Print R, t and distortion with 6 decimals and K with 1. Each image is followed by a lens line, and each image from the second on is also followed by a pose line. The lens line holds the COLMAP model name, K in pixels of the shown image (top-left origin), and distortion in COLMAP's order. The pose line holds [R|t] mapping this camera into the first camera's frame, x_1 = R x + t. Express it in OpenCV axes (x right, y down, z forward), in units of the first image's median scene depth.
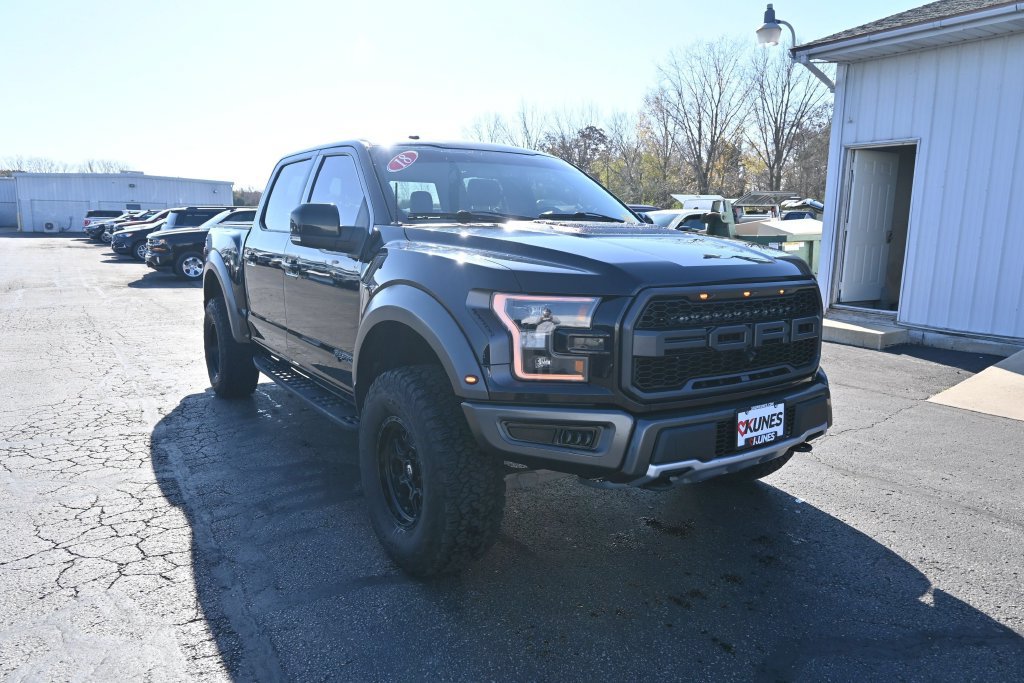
lens RADIAL K [[693.0, 0, 510.7], [0, 693.0, 336.7], [0, 0, 1]] dist [-0.002946, -0.003489]
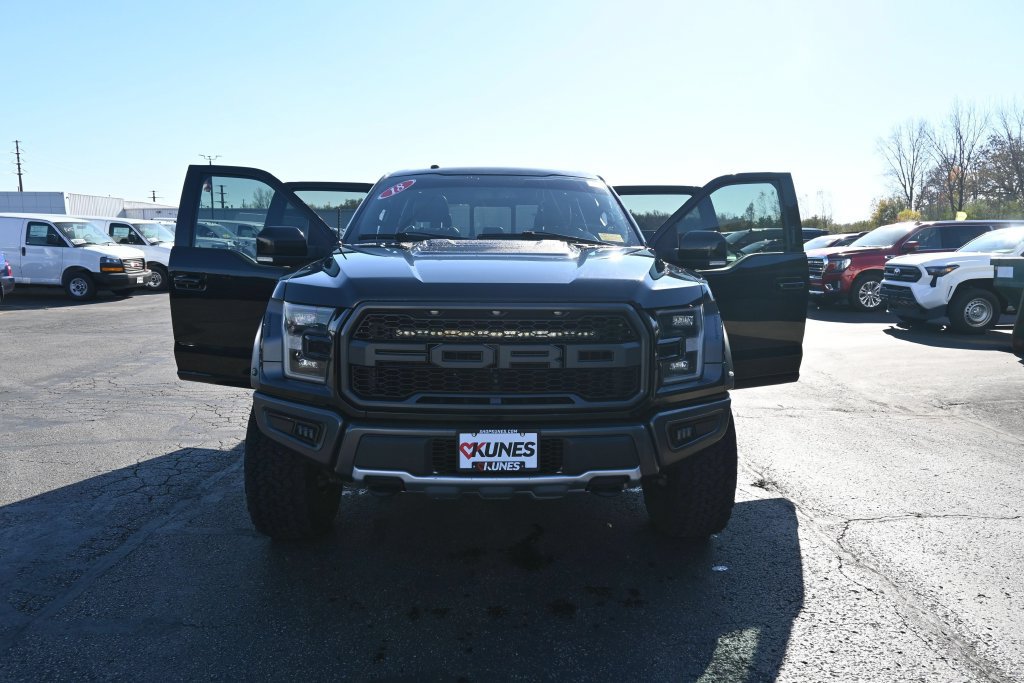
lens RADIAL K [[693.0, 0, 510.7], [0, 693.0, 336.7], [0, 0, 1]] dist [-0.002946, -0.003489]
pose [[0.848849, 0.063621, -0.524792, 0.791248], [-0.080328, 0.996727, -0.009095, -0.020351], [0.522496, 0.049876, 0.851182, 0.173466]]
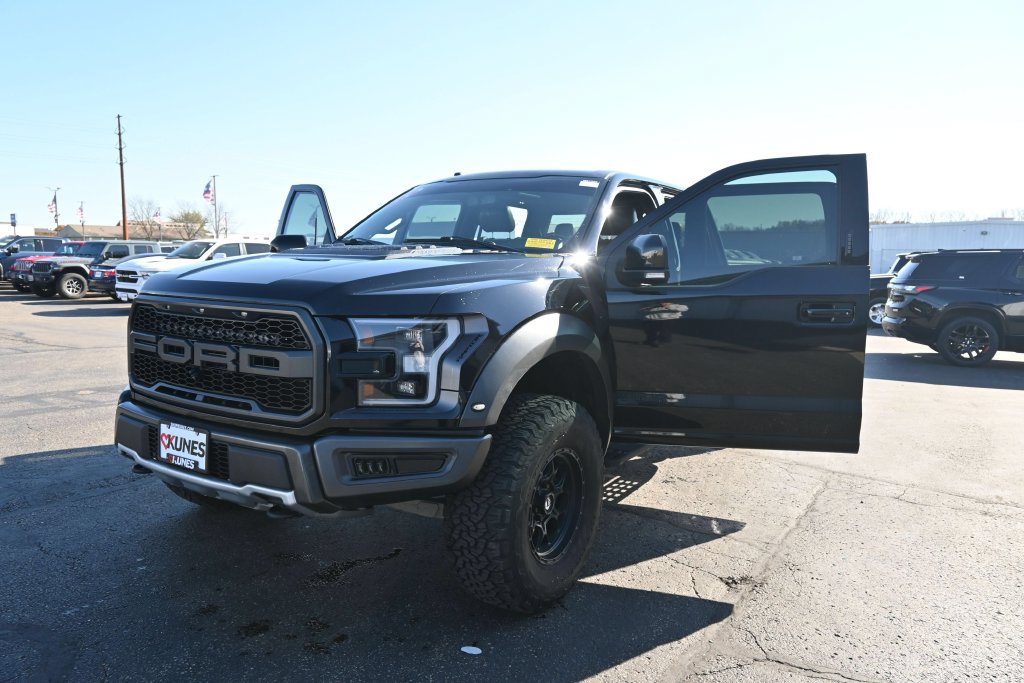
lens RADIAL K [[694.9, 0, 511.8], [0, 694.9, 336.5], [0, 0, 1]] dist [-0.003542, -0.001115]
pose [[0.405130, 0.094713, -0.909340, 1.285364], [-0.159271, 0.986722, 0.031815, -0.115539], [0.900279, 0.131942, 0.414836, 0.905681]]
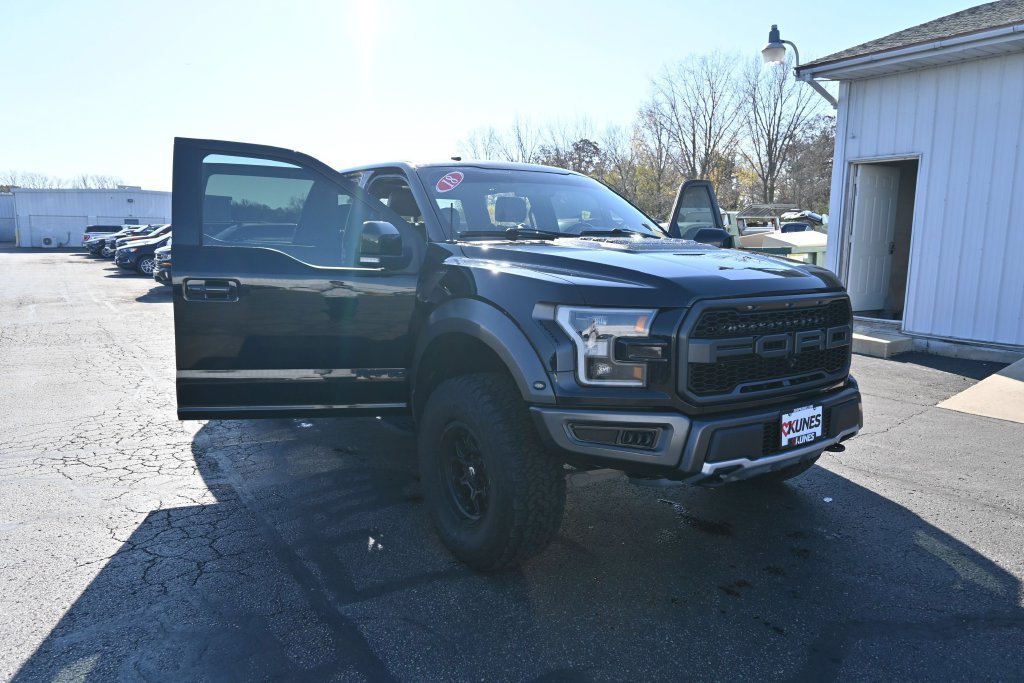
lens RADIAL K [[693.0, 0, 510.7], [0, 693.0, 336.7], [0, 0, 1]] dist [-0.002946, -0.003489]
pose [[0.999951, -0.006727, 0.007216, -0.091300], [0.006852, 0.999826, -0.017376, 0.003368], [-0.007098, 0.017425, 0.999823, -0.072656]]
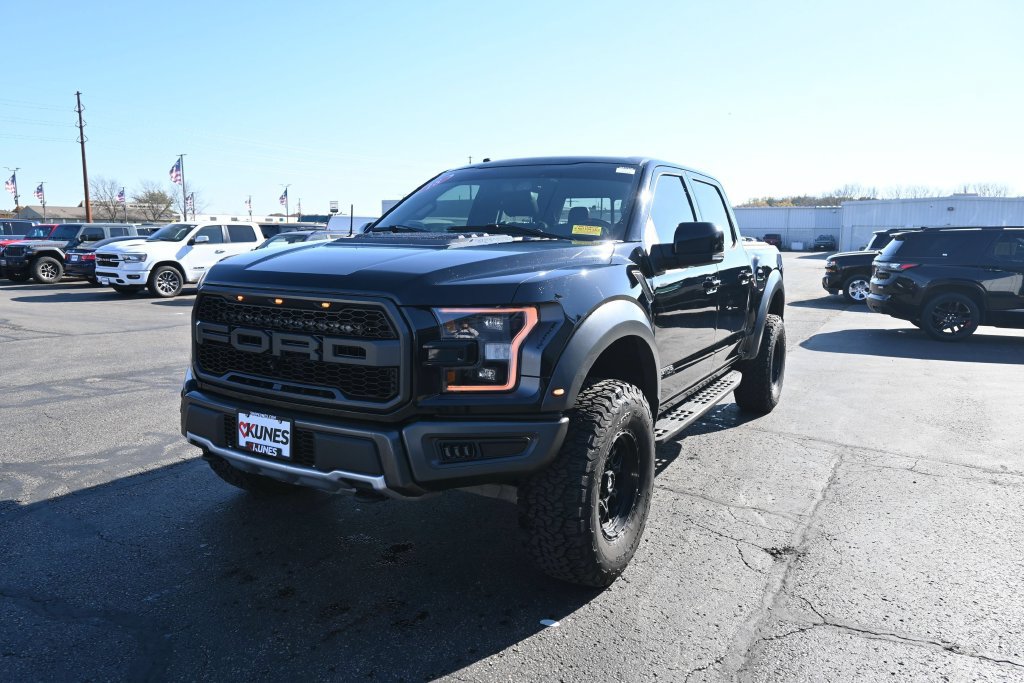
lens RADIAL K [[694.9, 0, 511.8], [0, 694.9, 336.5], [0, 0, 1]] dist [-0.003542, -0.001115]
pose [[0.441137, 0.116793, -0.889808, 1.257745], [-0.148718, 0.987301, 0.055860, -0.107339], [0.885032, 0.107688, 0.452904, 0.776912]]
